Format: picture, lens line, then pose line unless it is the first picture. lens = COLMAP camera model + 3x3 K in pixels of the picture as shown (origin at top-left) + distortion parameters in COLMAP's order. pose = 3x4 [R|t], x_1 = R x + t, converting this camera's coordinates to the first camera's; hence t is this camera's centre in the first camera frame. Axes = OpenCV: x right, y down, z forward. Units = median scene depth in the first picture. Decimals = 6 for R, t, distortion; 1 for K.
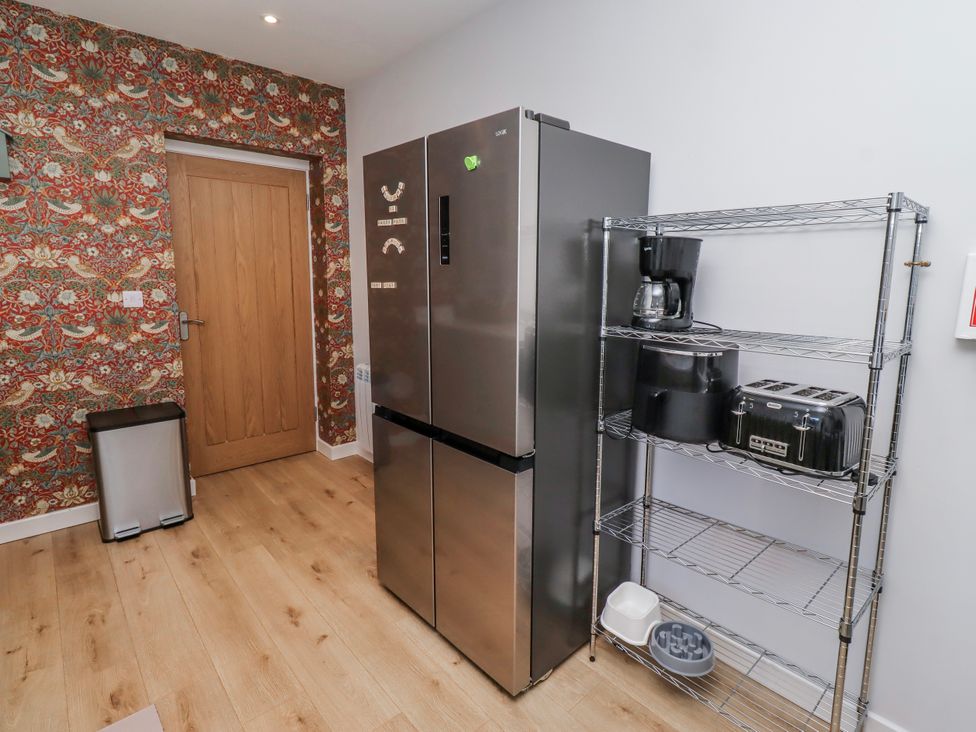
lens RADIAL K [[507.5, 0, 496.7], [0, 507.5, 352.3], [0, 0, 1]] dist [-0.000086, 0.003227]
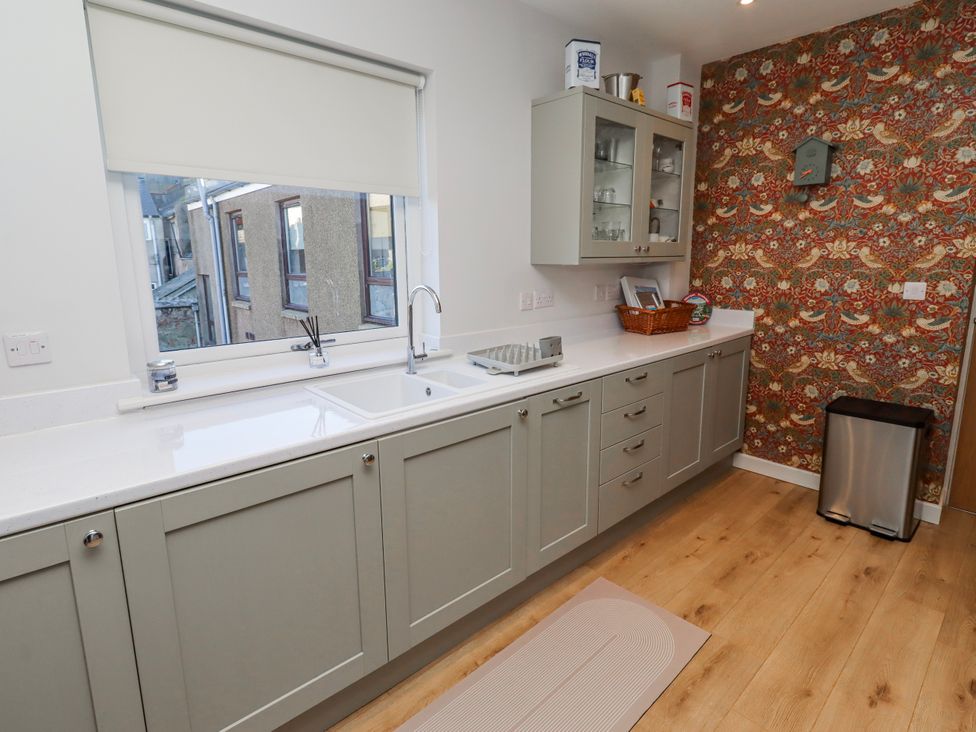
lens RADIAL K [[507.5, 0, 489.8], [0, 507.5, 349.8], [0, 0, 1]] dist [-0.000086, 0.003227]
pose [[0.006033, 0.165823, -0.986137, 0.229050], [-0.146972, 0.975593, 0.163151, -0.039019], [0.989122, 0.143950, 0.030257, 0.227692]]
